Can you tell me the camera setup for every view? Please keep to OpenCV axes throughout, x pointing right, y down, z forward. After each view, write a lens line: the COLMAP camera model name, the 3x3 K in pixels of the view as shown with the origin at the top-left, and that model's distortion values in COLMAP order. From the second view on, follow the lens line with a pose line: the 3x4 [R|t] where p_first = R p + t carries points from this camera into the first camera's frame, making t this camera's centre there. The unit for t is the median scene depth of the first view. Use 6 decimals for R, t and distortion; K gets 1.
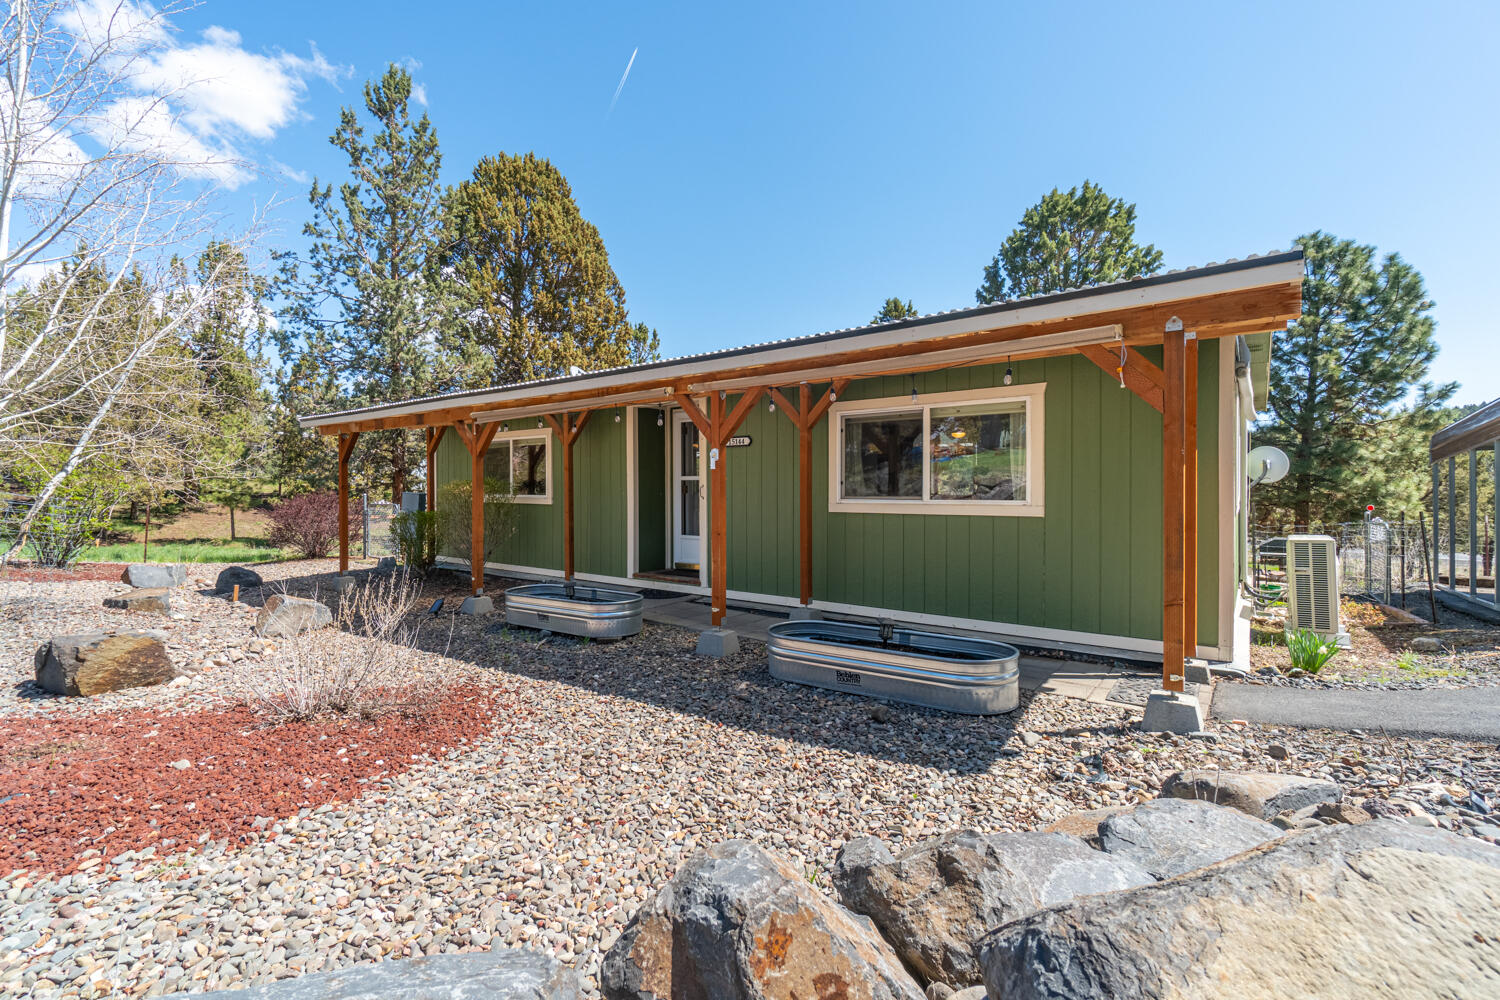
lens RADIAL K [[651.1, 0, 756.9], [0, 651.1, 495.4], [0, 0, 1]] dist [0.000602, 0.000693]
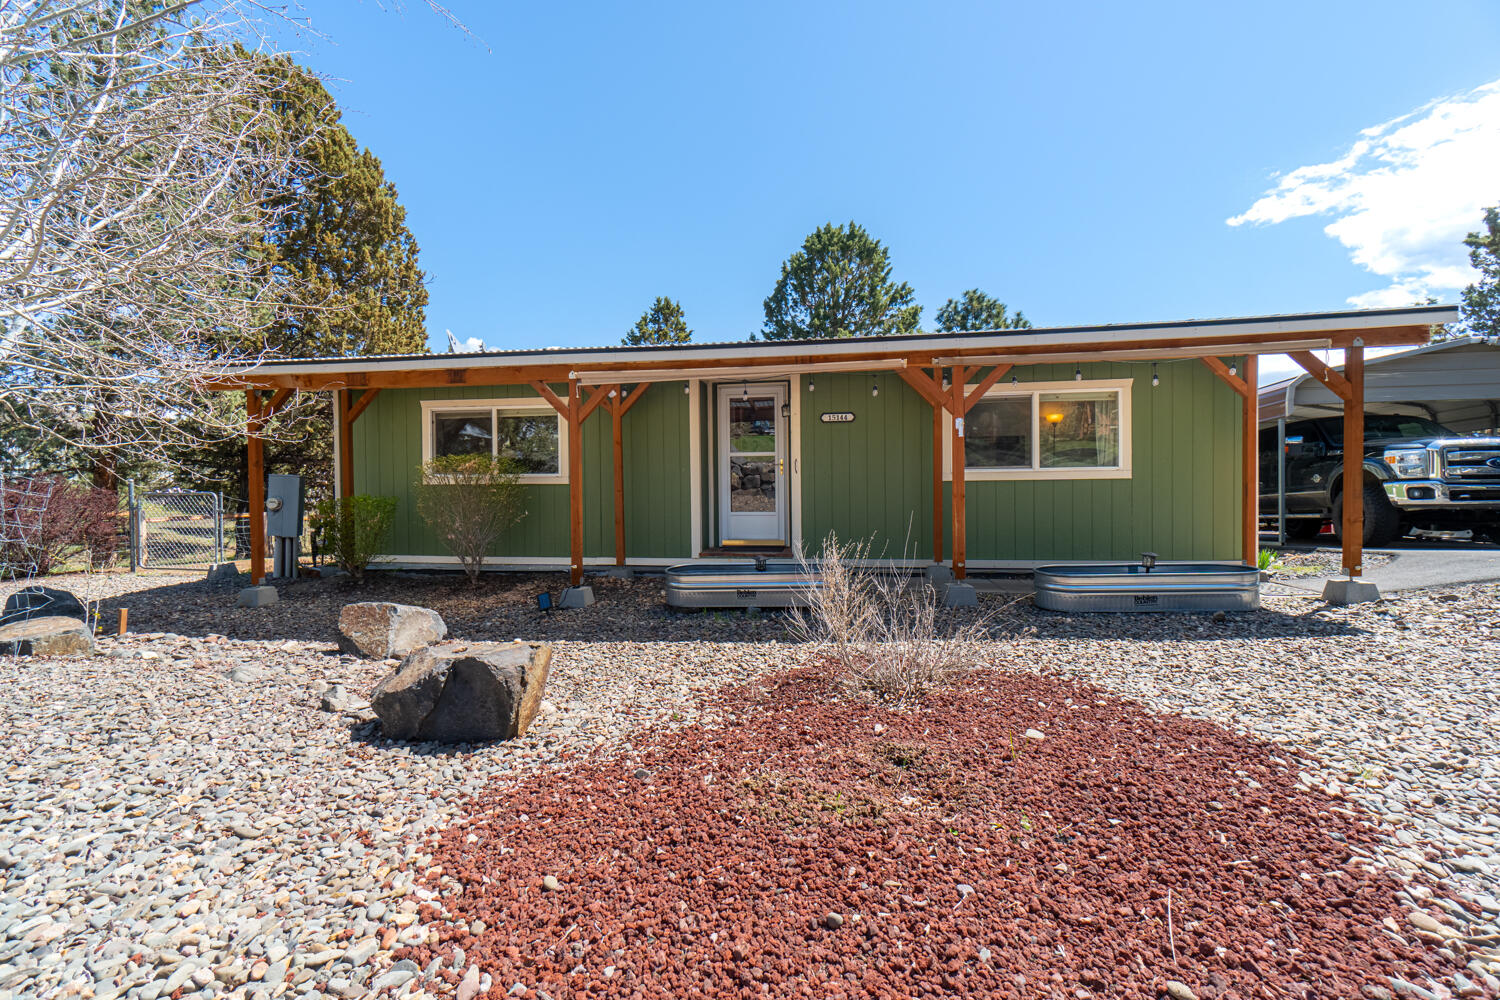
lens RADIAL K [[651.1, 0, 748.6], [0, 651.1, 489.7], [0, 0, 1]] dist [0.000602, 0.000693]
pose [[0.876278, -0.013048, 0.481629, -0.649113], [0.018183, 0.999817, -0.005996, 0.036323], [-0.481462, 0.014011, 0.876355, 0.145781]]
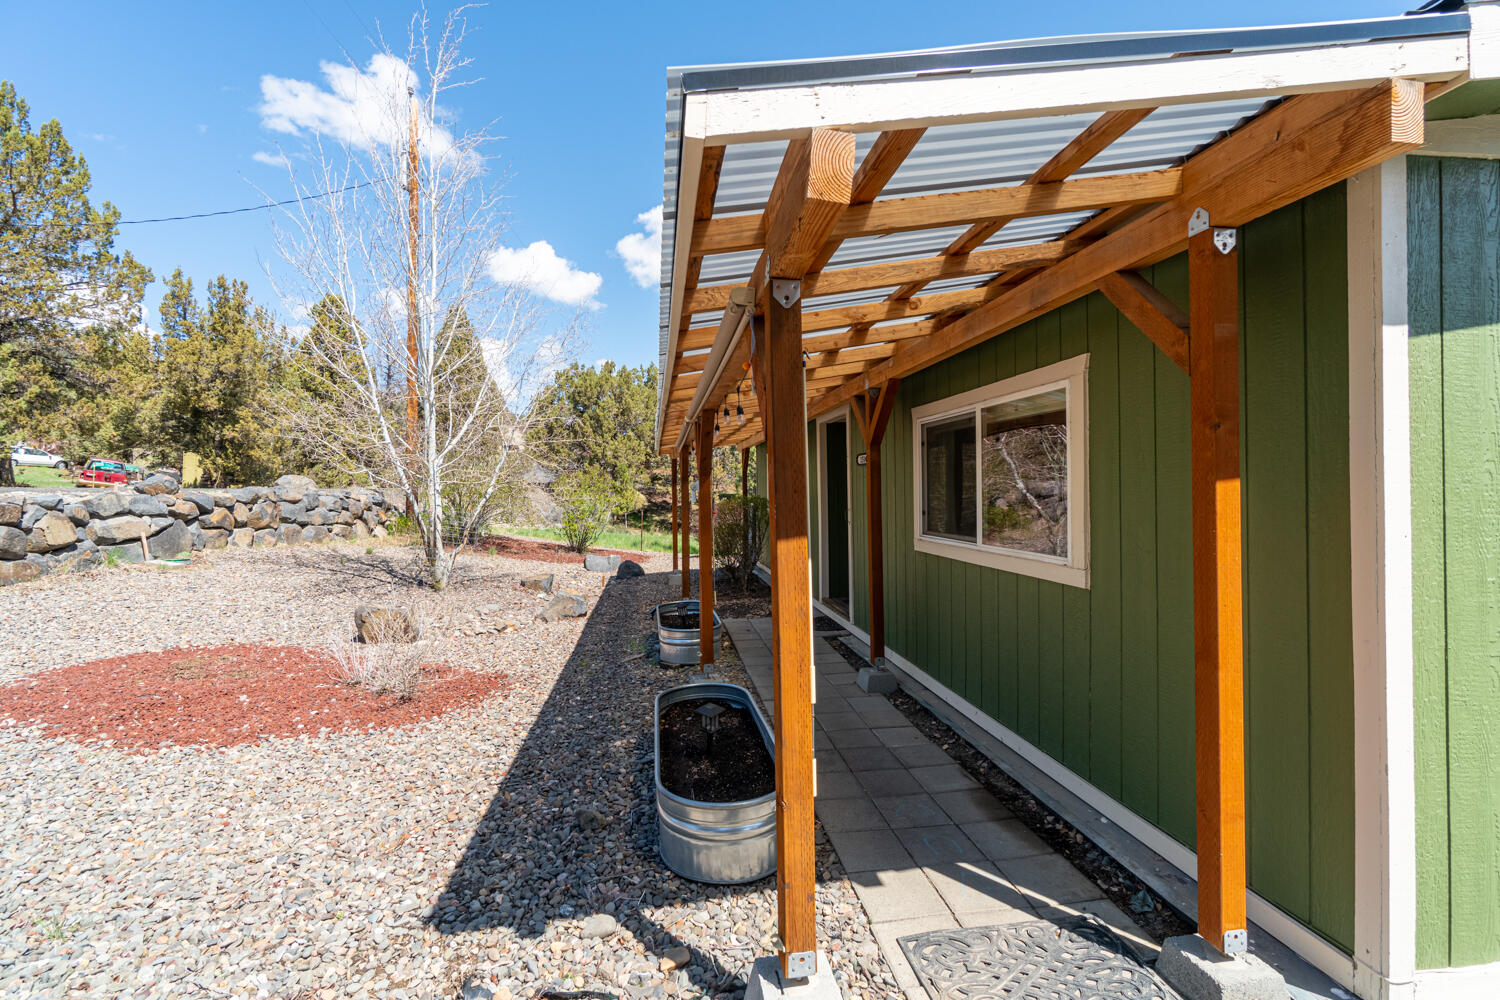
lens RADIAL K [[651.1, 0, 746.7], [0, 651.1, 498.2], [0, 0, 1]] dist [0.000602, 0.000693]
pose [[0.727916, 0.003863, -0.685655, 0.442792], [-0.005965, 0.999982, -0.000699, -0.031745], [0.685640, 0.004598, 0.727926, 0.273529]]
